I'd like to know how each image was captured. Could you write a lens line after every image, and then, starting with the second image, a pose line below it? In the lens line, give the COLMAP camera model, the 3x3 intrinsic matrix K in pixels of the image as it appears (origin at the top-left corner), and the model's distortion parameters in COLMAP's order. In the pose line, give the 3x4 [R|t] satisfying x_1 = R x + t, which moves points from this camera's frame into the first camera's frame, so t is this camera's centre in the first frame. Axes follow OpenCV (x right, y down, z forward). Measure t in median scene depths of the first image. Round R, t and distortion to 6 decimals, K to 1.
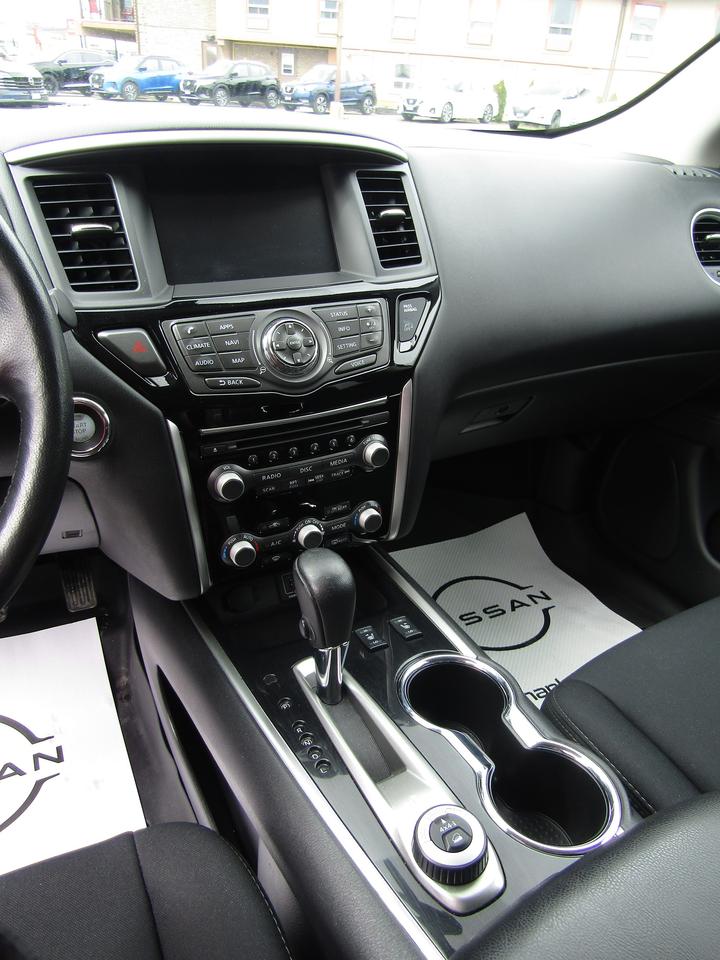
lens RADIAL K [[676.8, 0, 359.6], [0, 676.8, 477.8], [0, 0, 1]] dist [0.000515, -0.005738]
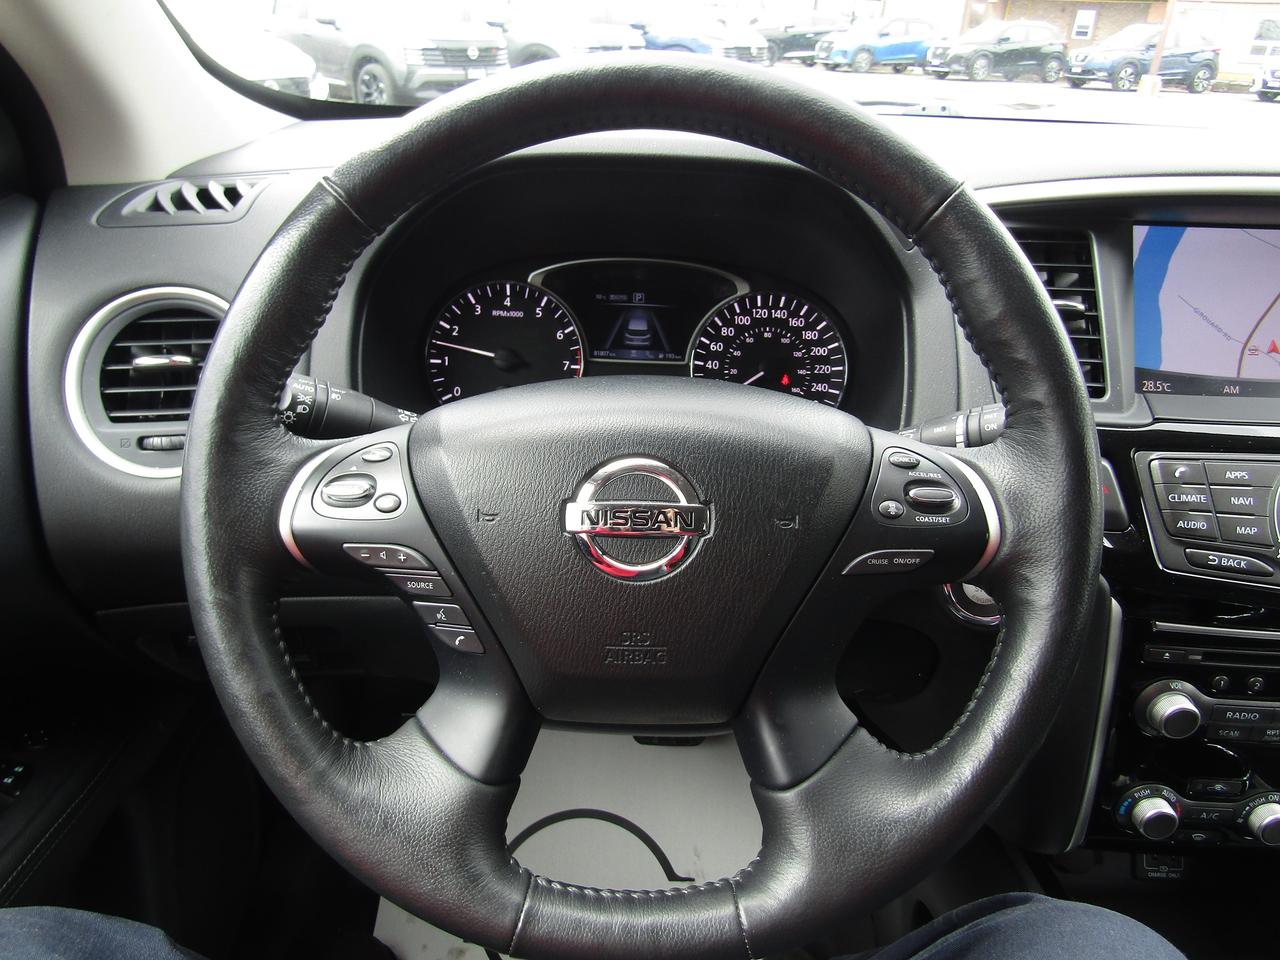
lens RADIAL K [[902.4, 0, 638.2], [0, 902.4, 481.6], [0, 0, 1]] dist [0.000515, -0.005738]
pose [[0.876522, 0.198142, -0.438691, -0.267357], [-0.233456, 0.971980, -0.027443, -0.052618], [0.420961, 0.126469, 0.898219, 0.001838]]
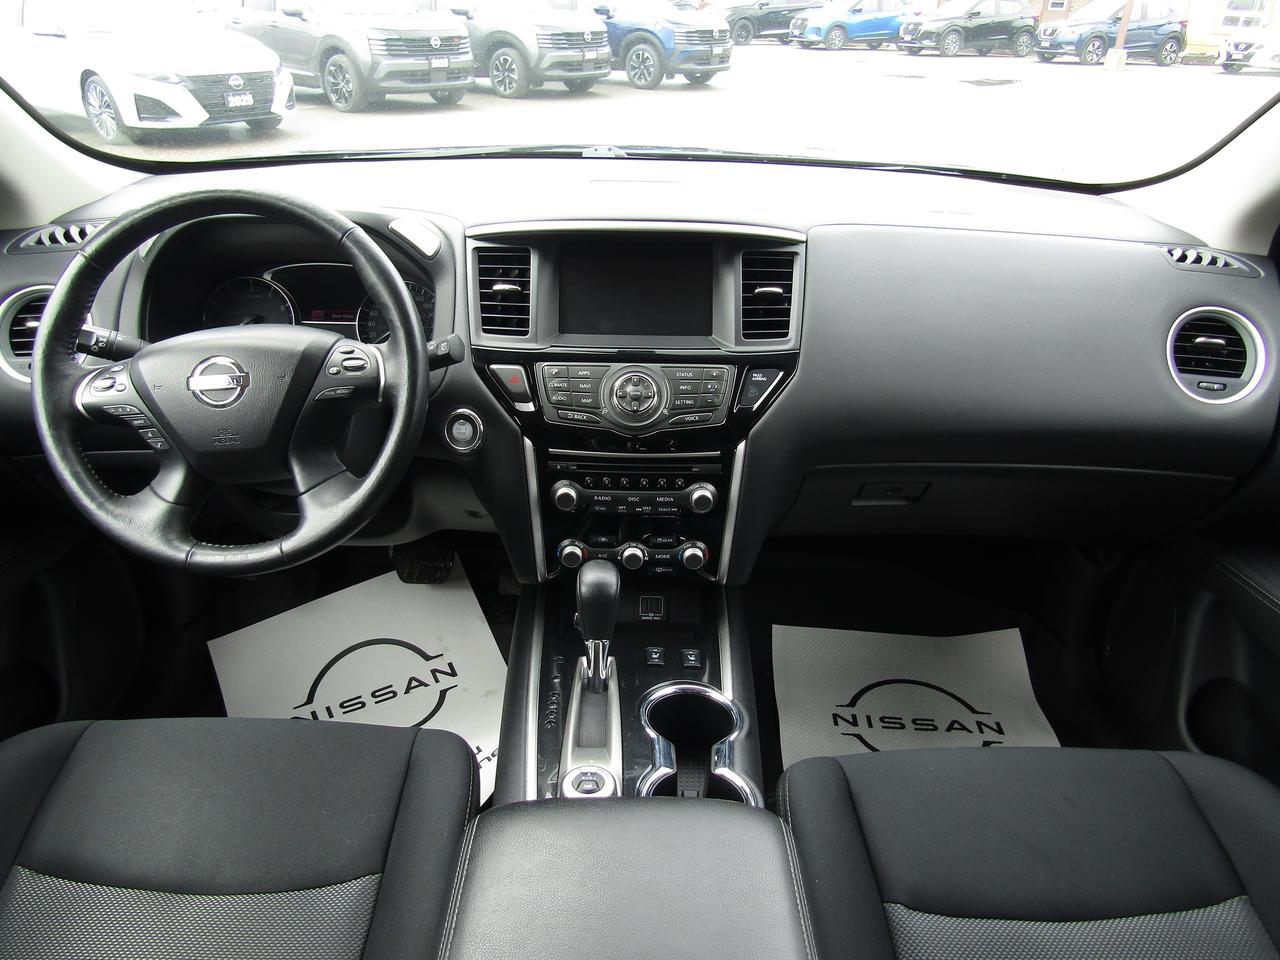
lens RADIAL K [[902.4, 0, 638.6], [0, 902.4, 477.4], [0, 0, 1]] dist [0.000515, -0.005738]
pose [[0.881947, 0.191943, -0.430497, 0.550953], [-0.217481, 0.976009, -0.010380, -0.032046], [0.418177, 0.102780, 0.902532, -0.382286]]
